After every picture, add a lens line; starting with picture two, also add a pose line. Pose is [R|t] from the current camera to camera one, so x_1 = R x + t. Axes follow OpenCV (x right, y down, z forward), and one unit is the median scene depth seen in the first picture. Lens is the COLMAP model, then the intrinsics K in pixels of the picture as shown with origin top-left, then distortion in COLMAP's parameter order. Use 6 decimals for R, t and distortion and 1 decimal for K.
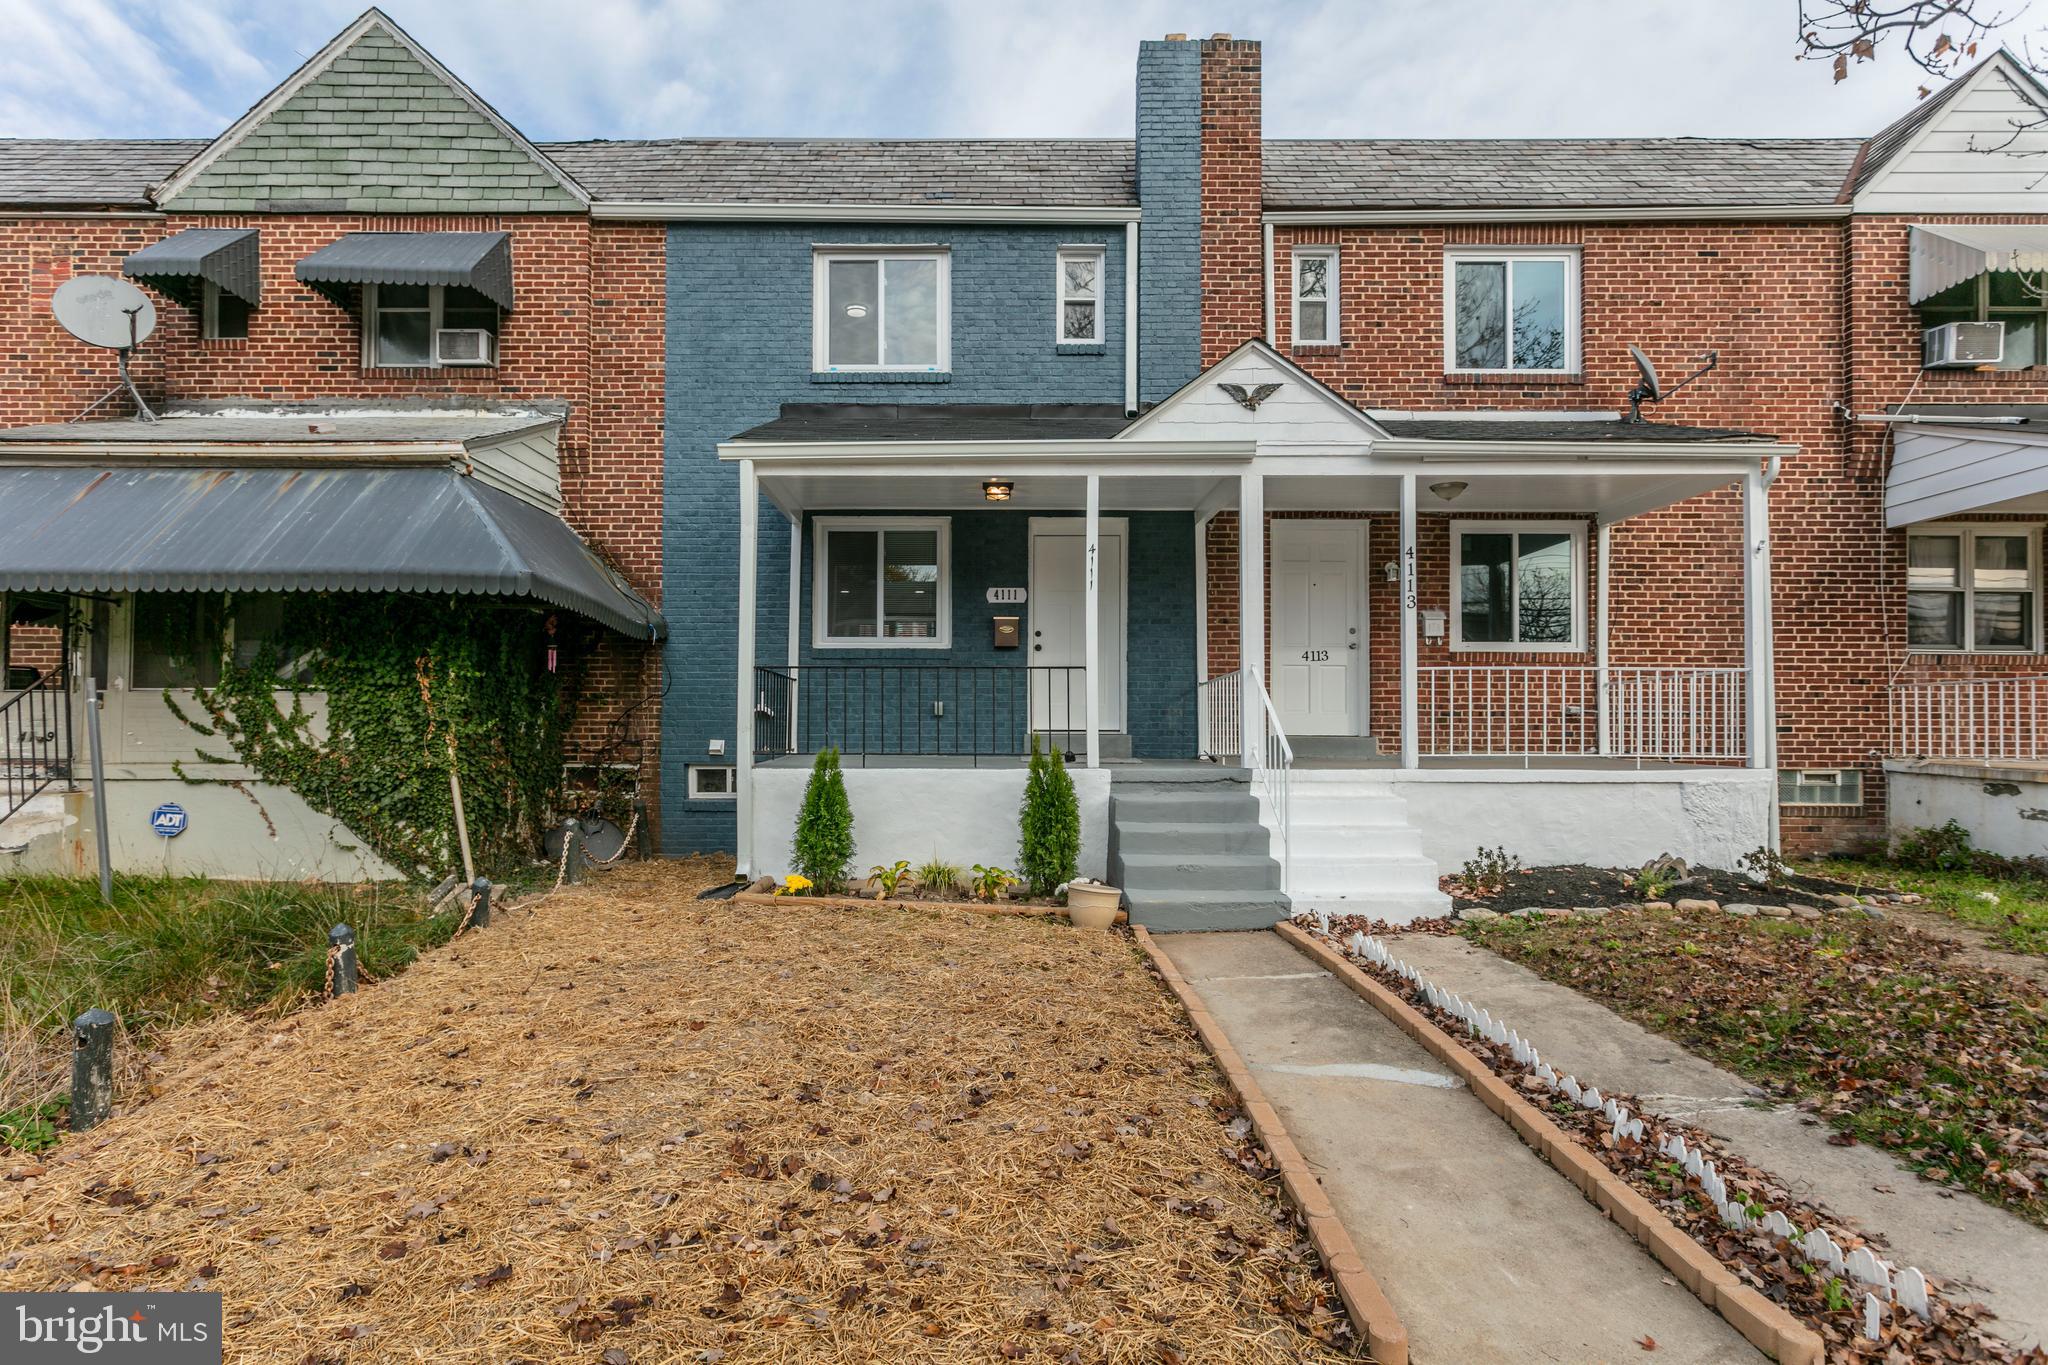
lens RADIAL K [[1096.6, 0, 1038.3], [0, 1096.6, 677.1], [0, 0, 1]] dist [-0.036849, 0.019495]
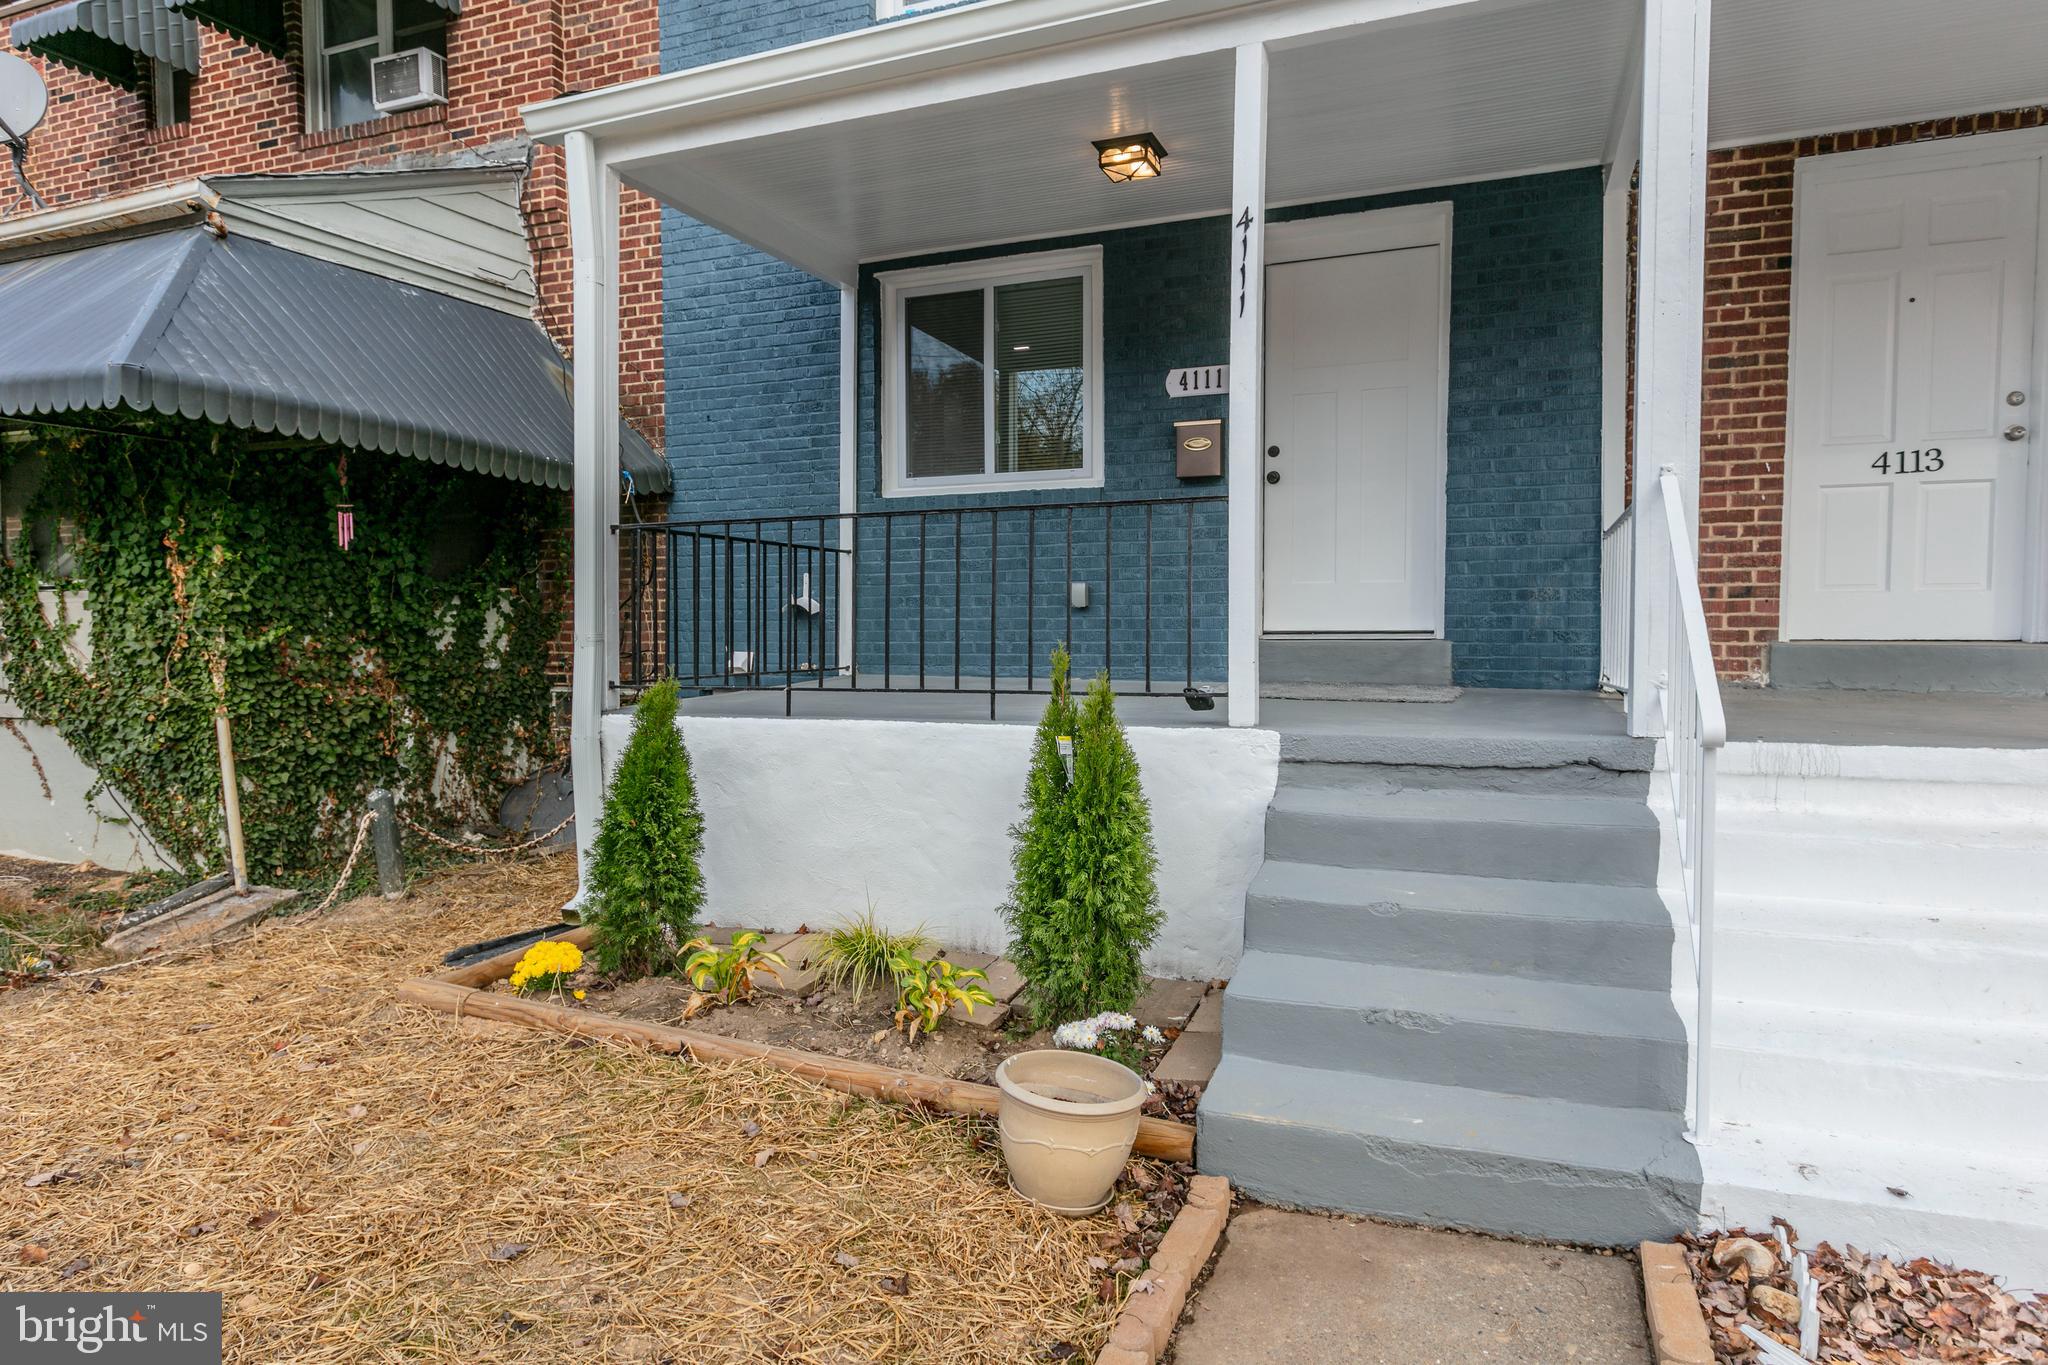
lens RADIAL K [[1191.6, 0, 1021.1], [0, 1191.6, 674.1], [0, 0, 1]] dist [-0.003461, 0.000524]
pose [[0.909527, 0.009701, -0.415531, 0.140271], [0.030035, 0.995580, 0.088984, 0.014000], [0.414558, -0.093414, 0.905216, 0.445773]]
